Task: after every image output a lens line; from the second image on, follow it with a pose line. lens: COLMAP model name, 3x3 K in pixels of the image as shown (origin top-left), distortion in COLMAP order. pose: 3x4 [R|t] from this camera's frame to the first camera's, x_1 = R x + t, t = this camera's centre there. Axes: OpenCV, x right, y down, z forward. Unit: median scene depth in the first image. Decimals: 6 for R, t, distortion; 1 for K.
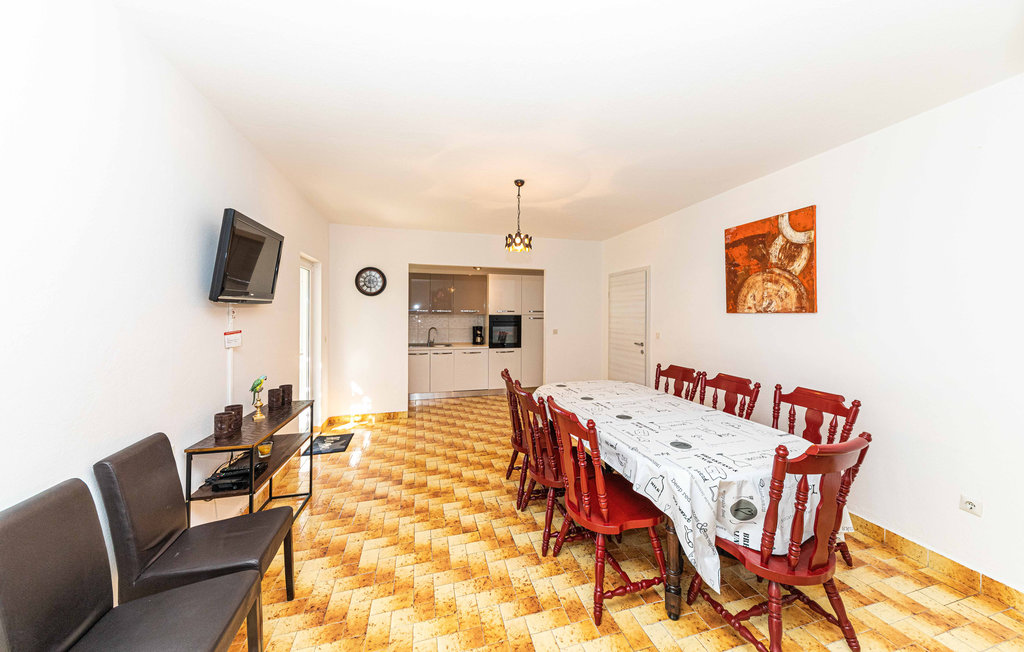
lens RADIAL K [[352.4, 0, 521.4], [0, 352.4, 312.0], [0, 0, 1]] dist [0.002546, -0.000003]
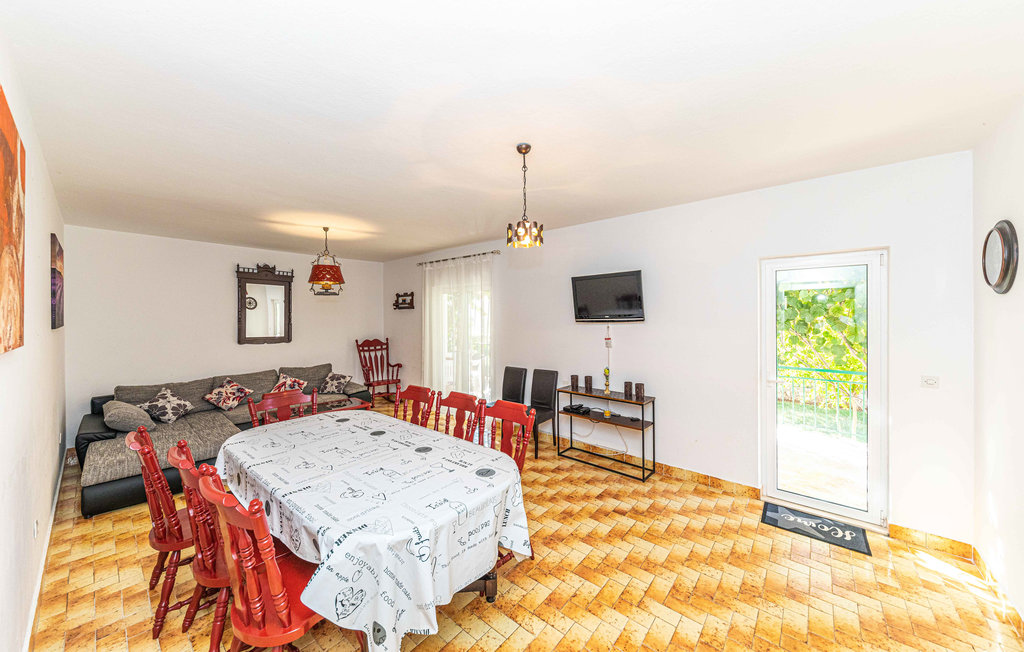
lens RADIAL K [[352.4, 0, 496.6], [0, 352.4, 318.2], [0, 0, 1]] dist [0.002546, -0.000003]
pose [[-0.848962, 0.004514, -0.528435, 0.452013], [0.005174, 0.999987, 0.000229, -0.038747], [0.528429, -0.002539, -0.848974, 1.730536]]
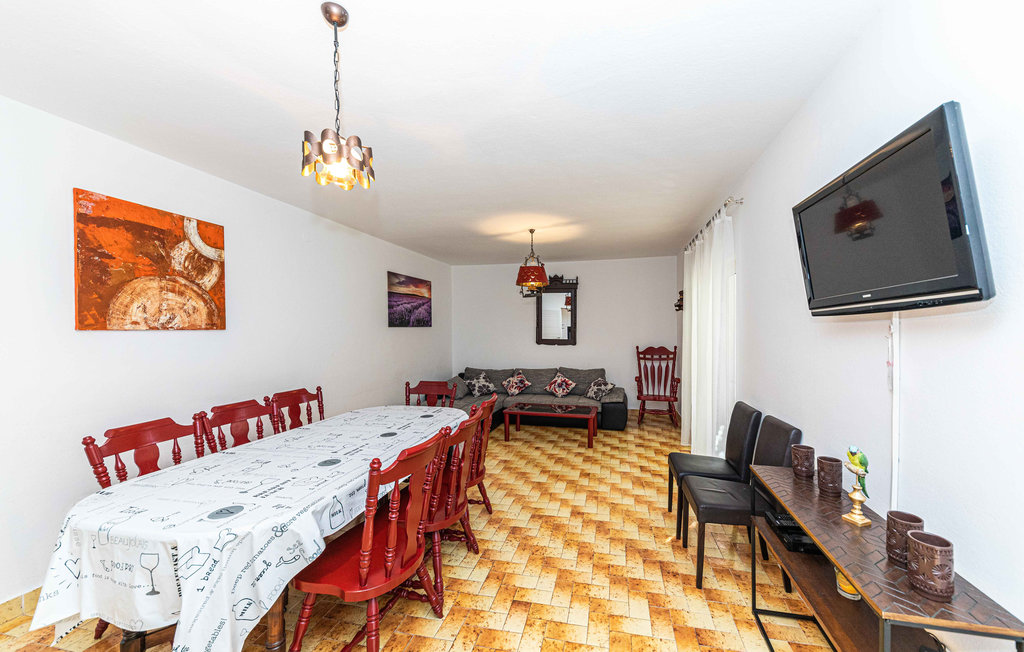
lens RADIAL K [[352.4, 0, 547.7], [0, 352.4, 331.5], [0, 0, 1]] dist [0.002546, -0.000003]
pose [[-0.892731, -0.001464, 0.450587, -0.460671], [0.000268, 0.999993, 0.003780, 0.003346], [-0.450589, 0.003495, -0.892724, 1.394879]]
